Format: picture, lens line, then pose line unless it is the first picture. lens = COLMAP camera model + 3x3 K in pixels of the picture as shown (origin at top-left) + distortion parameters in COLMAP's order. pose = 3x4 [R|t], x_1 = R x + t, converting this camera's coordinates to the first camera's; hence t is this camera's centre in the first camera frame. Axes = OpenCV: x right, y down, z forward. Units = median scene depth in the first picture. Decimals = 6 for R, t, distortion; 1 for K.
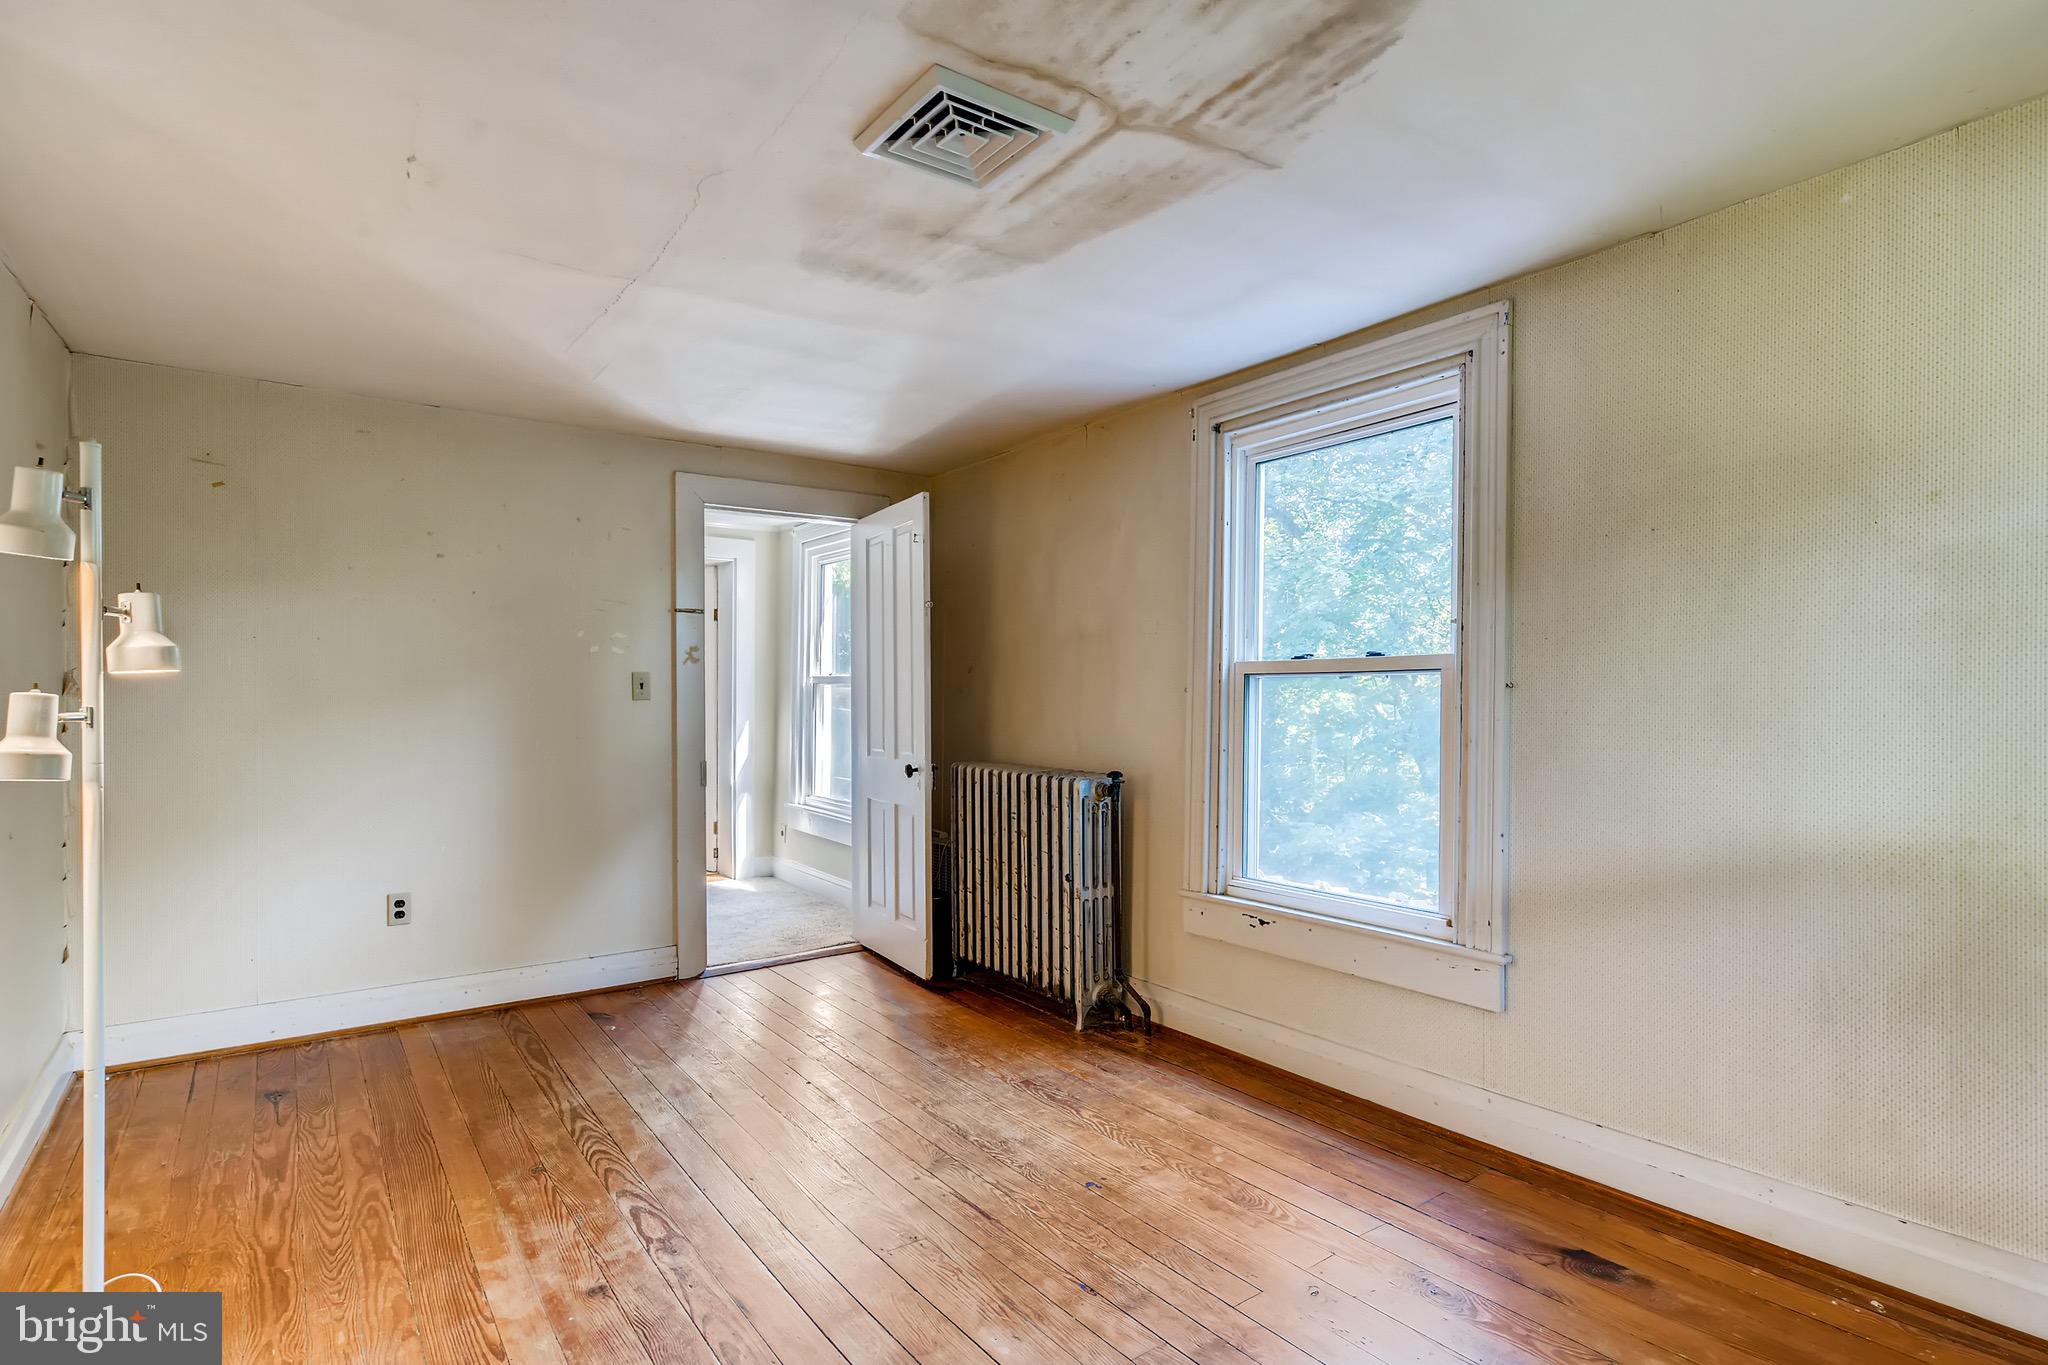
lens RADIAL K [[1032.8, 0, 1024.8], [0, 1032.8, 699.4], [0, 0, 1]] dist [-0.002770, 0.003823]
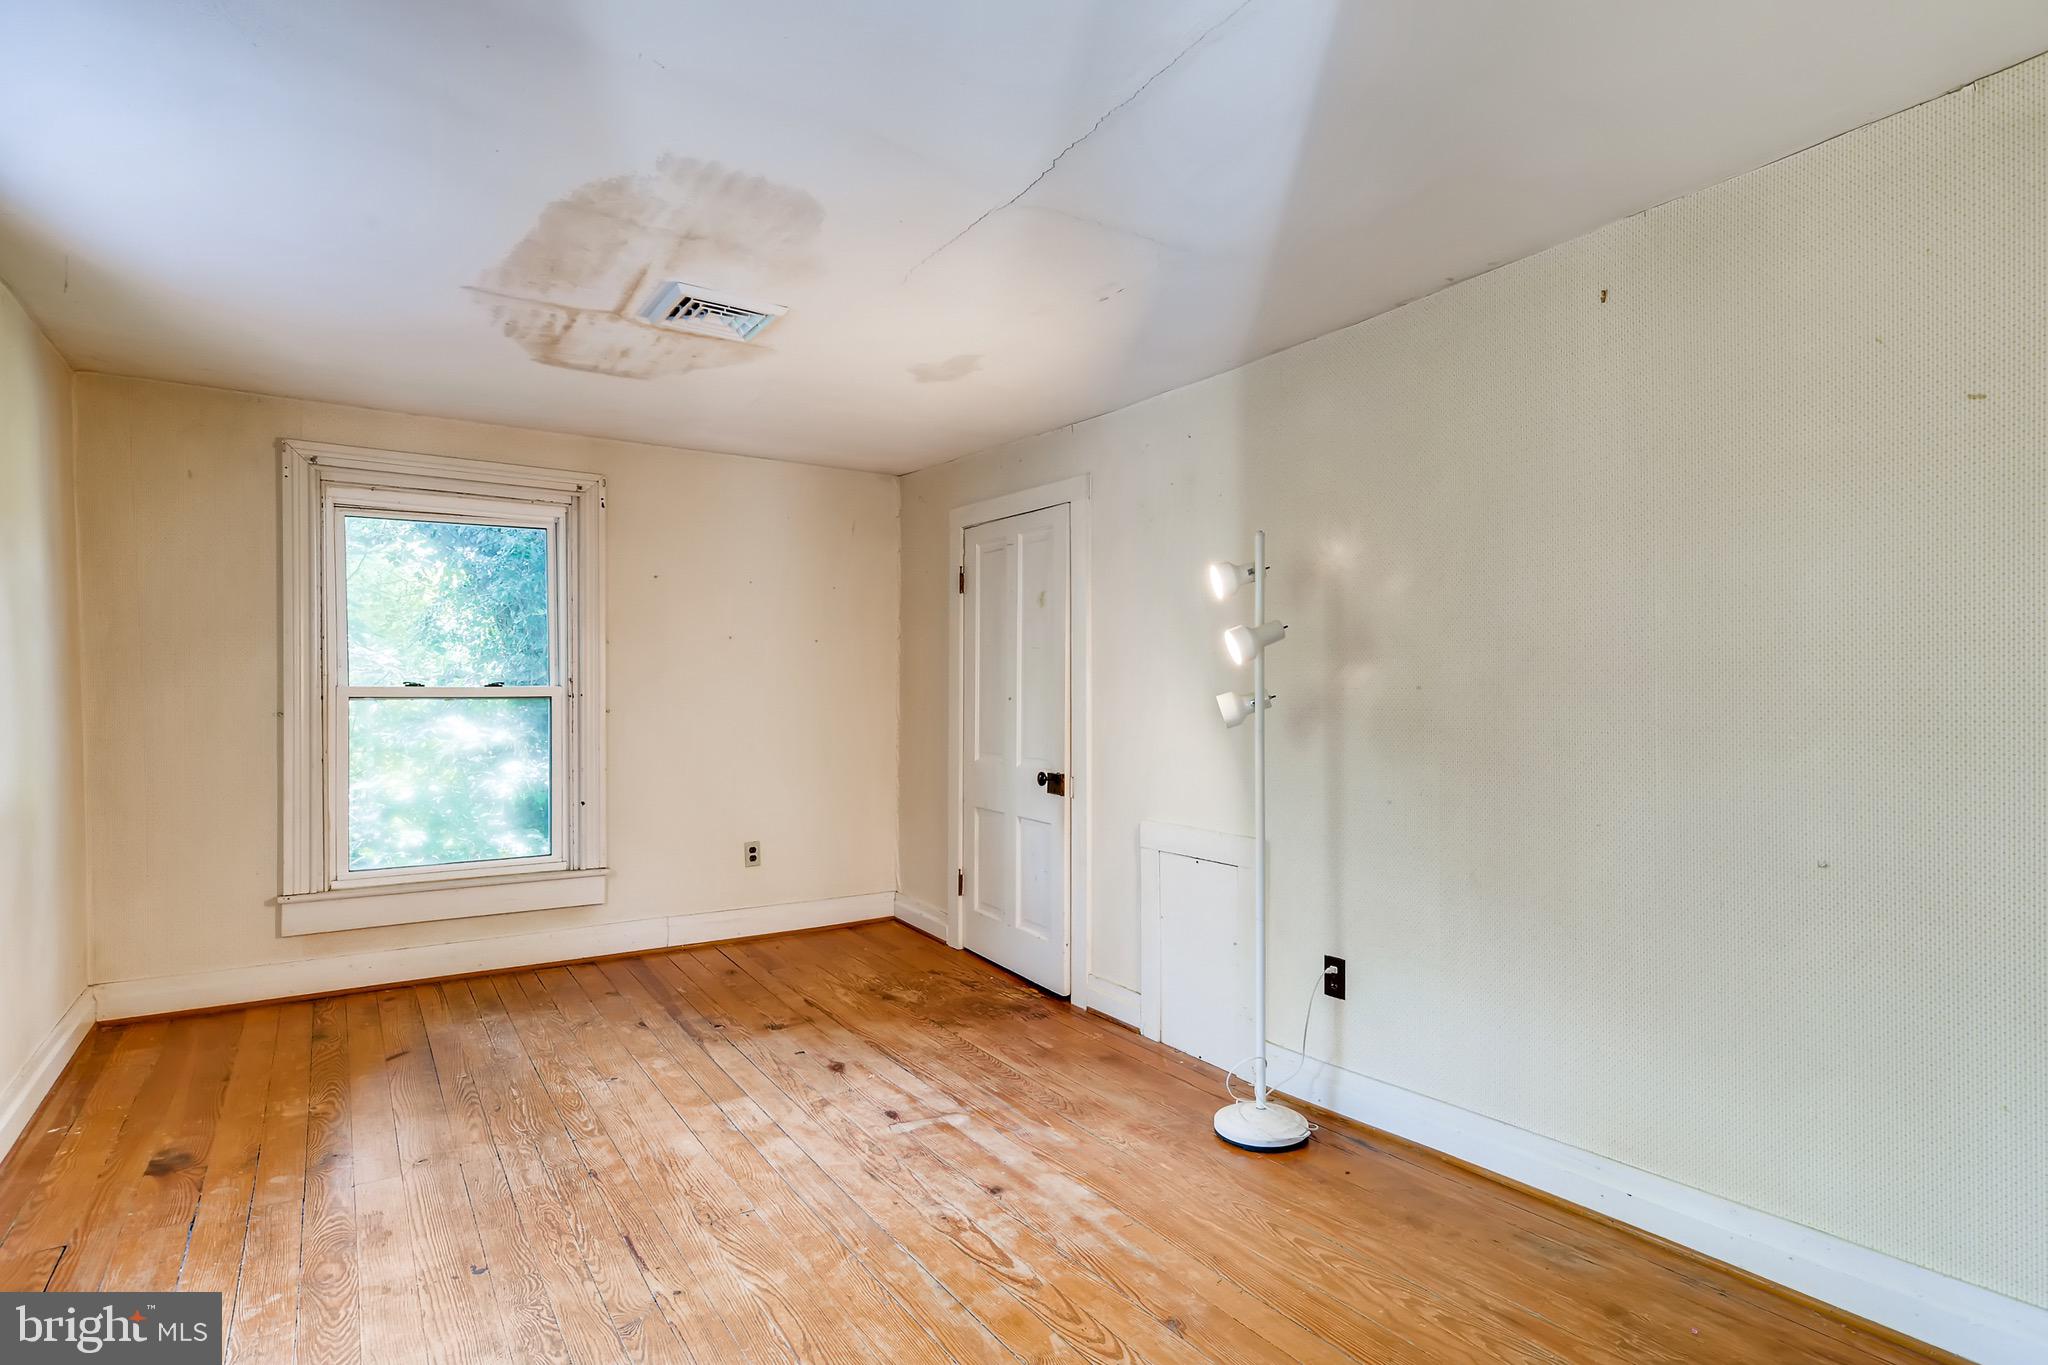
lens RADIAL K [[1032.8, 0, 1022.8], [0, 1032.8, 694.4], [0, 0, 1]] dist [-0.002770, 0.003823]
pose [[-0.999237, 0.002536, 0.038963, -0.469110], [0.002582, 0.999996, 0.001124, 0.002645], [-0.038960, 0.001223, -0.999240, 2.076871]]
